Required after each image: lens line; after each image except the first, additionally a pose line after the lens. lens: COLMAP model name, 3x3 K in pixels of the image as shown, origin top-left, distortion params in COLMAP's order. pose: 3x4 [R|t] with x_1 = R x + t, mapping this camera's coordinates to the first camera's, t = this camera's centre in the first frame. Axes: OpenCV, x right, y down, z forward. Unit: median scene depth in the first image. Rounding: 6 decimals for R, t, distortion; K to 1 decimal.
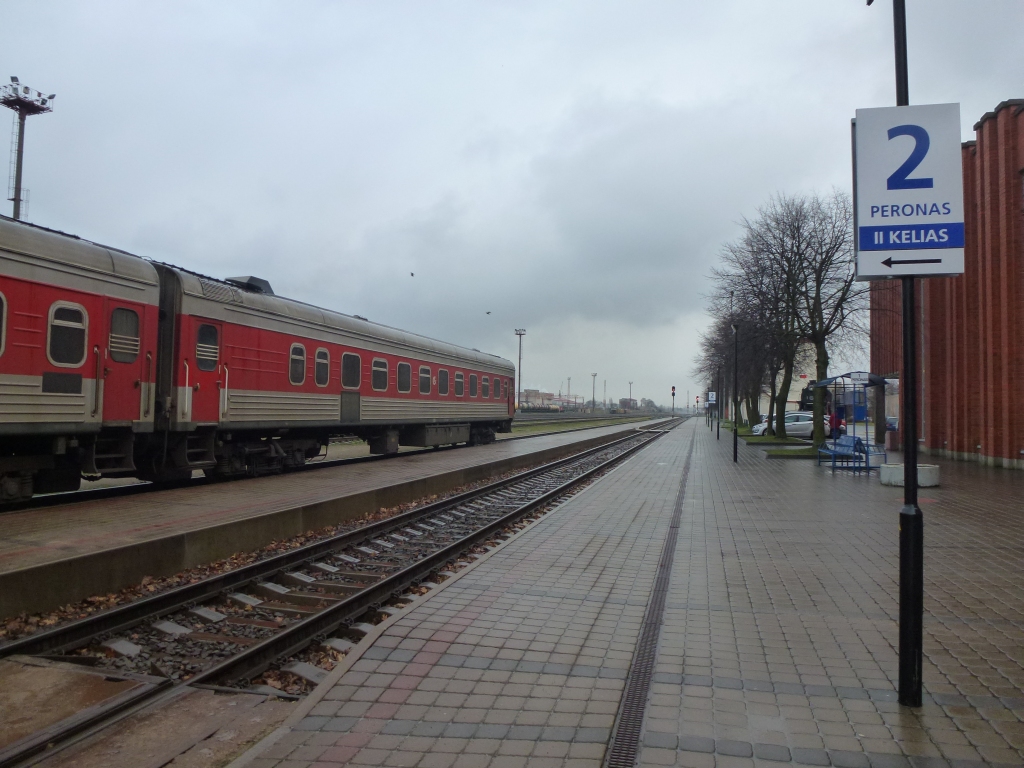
lens RADIAL K [[726.4, 0, 516.7], [0, 726.4, 380.8], [0, 0, 1]] dist [-0.053811, 0.002755]
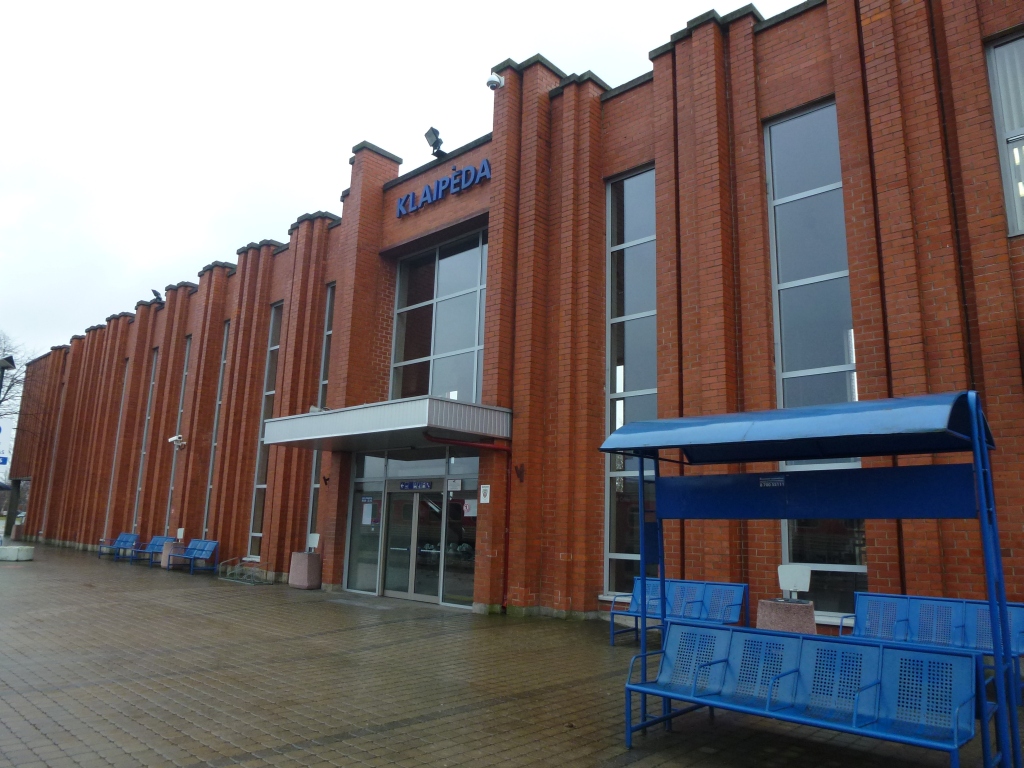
lens RADIAL K [[726.4, 0, 511.0], [0, 726.4, 380.8], [0, 0, 1]] dist [-0.053811, 0.002755]
pose [[0.483370, 0.166080, 0.859518, -0.211910], [-0.053256, 0.985599, -0.160492, -0.034481], [-0.873794, 0.031802, 0.485254, -0.477354]]
